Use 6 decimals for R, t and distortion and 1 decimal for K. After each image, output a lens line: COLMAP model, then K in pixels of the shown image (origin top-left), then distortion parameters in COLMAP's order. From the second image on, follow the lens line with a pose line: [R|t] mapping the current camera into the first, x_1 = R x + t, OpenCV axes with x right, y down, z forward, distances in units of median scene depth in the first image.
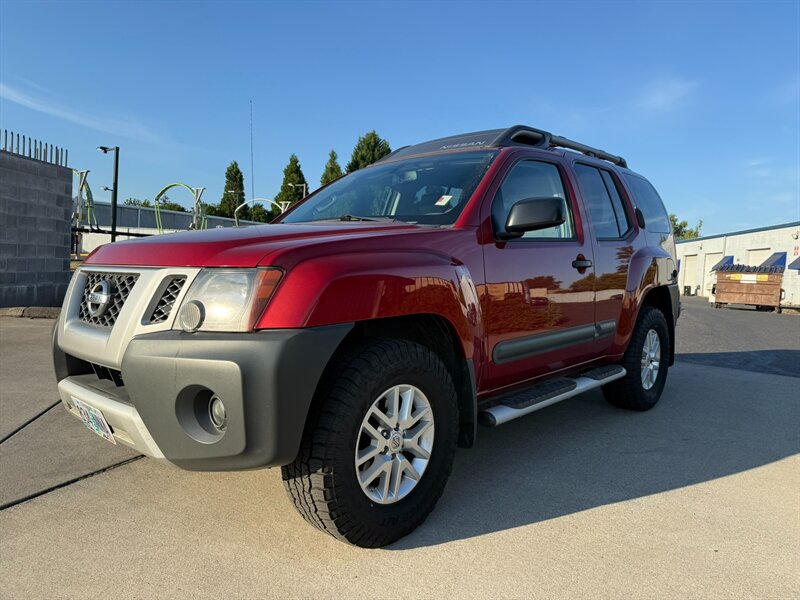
lens RADIAL K [[551.5, 0, 388.1], [0, 551.5, 304.2], [0, 0, 1]] dist [0.073849, -0.110586]
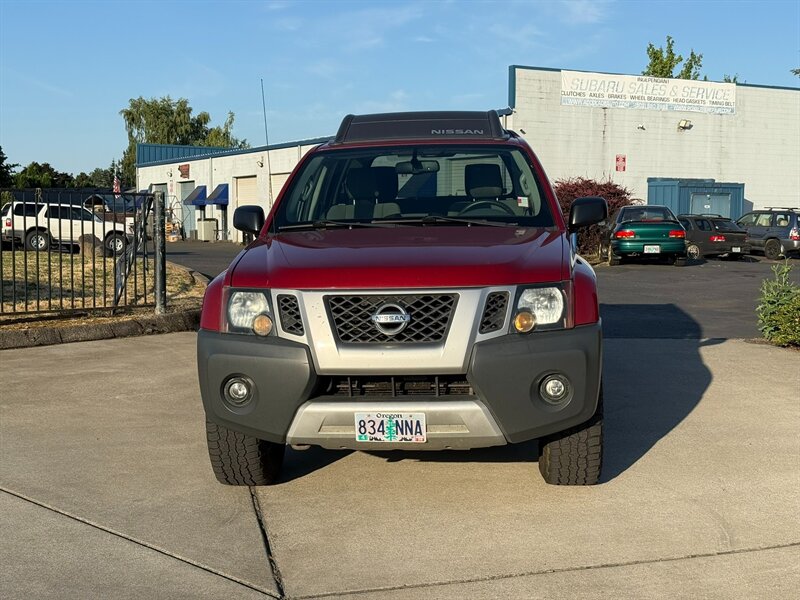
lens RADIAL K [[1115.8, 0, 342.8], [0, 1115.8, 330.4], [0, 0, 1]] dist [0.088820, 0.019759]
pose [[0.804565, -0.106632, 0.584213, -1.098408], [0.075424, 0.994129, 0.077579, -0.096721], [-0.589056, -0.018353, 0.807884, -0.432683]]
